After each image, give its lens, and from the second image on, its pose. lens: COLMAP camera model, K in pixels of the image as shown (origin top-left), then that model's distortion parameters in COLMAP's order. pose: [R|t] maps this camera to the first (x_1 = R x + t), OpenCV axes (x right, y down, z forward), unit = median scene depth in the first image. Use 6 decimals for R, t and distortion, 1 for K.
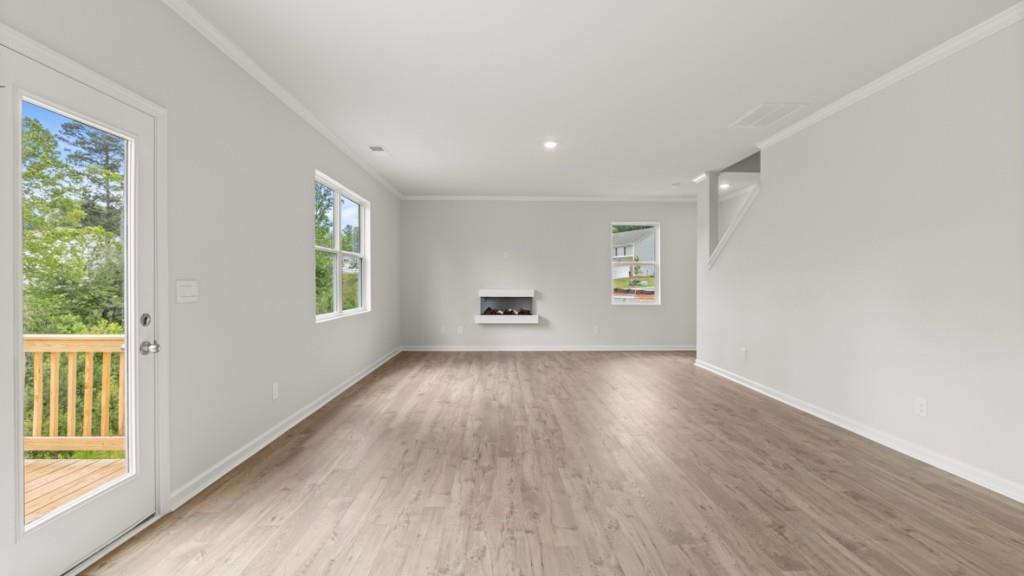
lens RADIAL K [[439.9, 0, 505.1], [0, 439.9, 287.2], [0, 0, 1]] dist [0.000651, -0.001144]
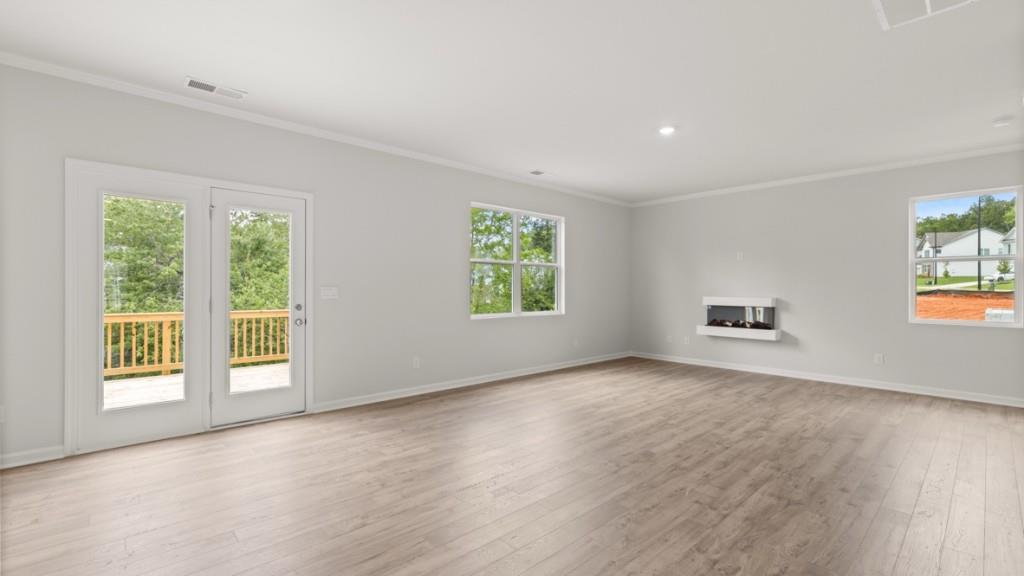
lens RADIAL K [[439.9, 0, 512.9], [0, 439.9, 289.0], [0, 0, 1]] dist [0.000651, -0.001144]
pose [[0.661550, 0.001536, -0.749899, 0.381849], [-0.010360, 0.999921, -0.007091, -0.000253], [0.749829, 0.012460, 0.661514, 0.134614]]
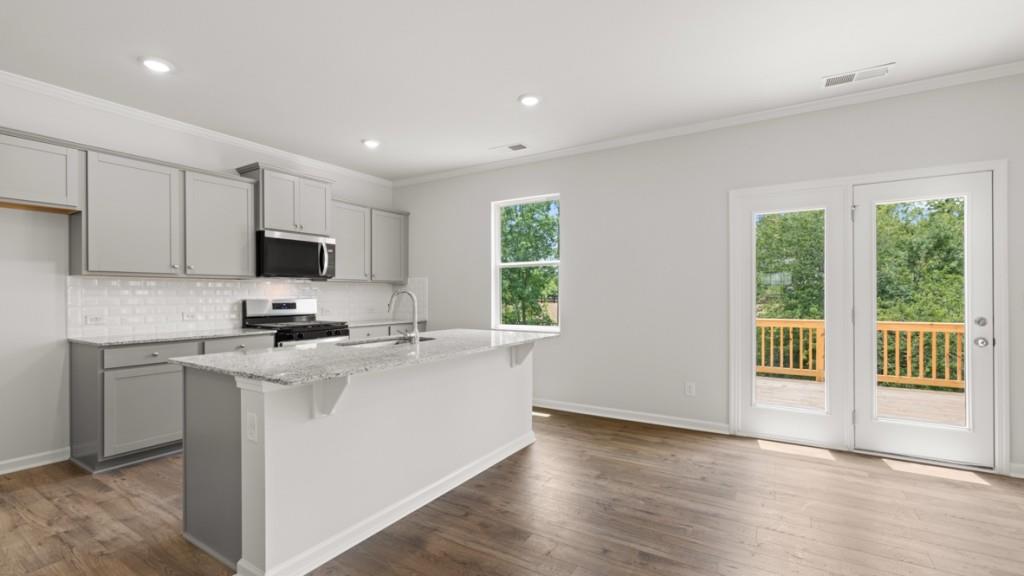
lens RADIAL K [[439.9, 0, 509.4], [0, 439.9, 291.9], [0, 0, 1]] dist [0.000651, -0.001144]
pose [[-0.546462, -0.007980, -0.837446, 0.357262], [-0.004802, 0.999968, -0.006394, 0.000024], [0.837470, 0.000527, -0.546483, 0.158726]]
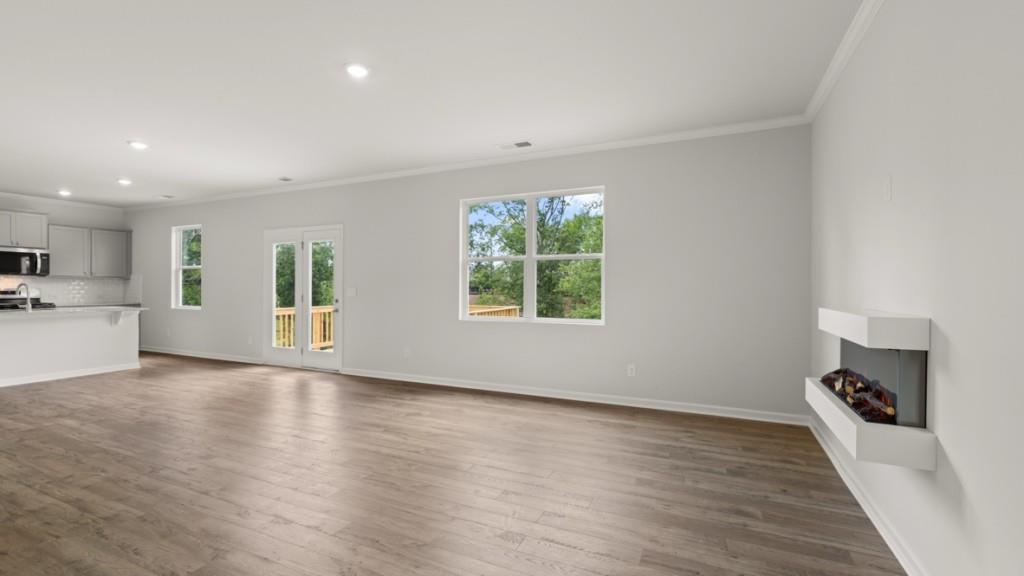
lens RADIAL K [[439.9, 0, 509.4], [0, 439.9, 293.1], [0, 0, 1]] dist [0.000651, -0.001144]
pose [[-0.442598, 0.006028, -0.896700, 0.394858], [-0.012764, 0.999834, 0.013021, -0.009465], [0.896630, 0.017209, -0.442447, 1.020870]]
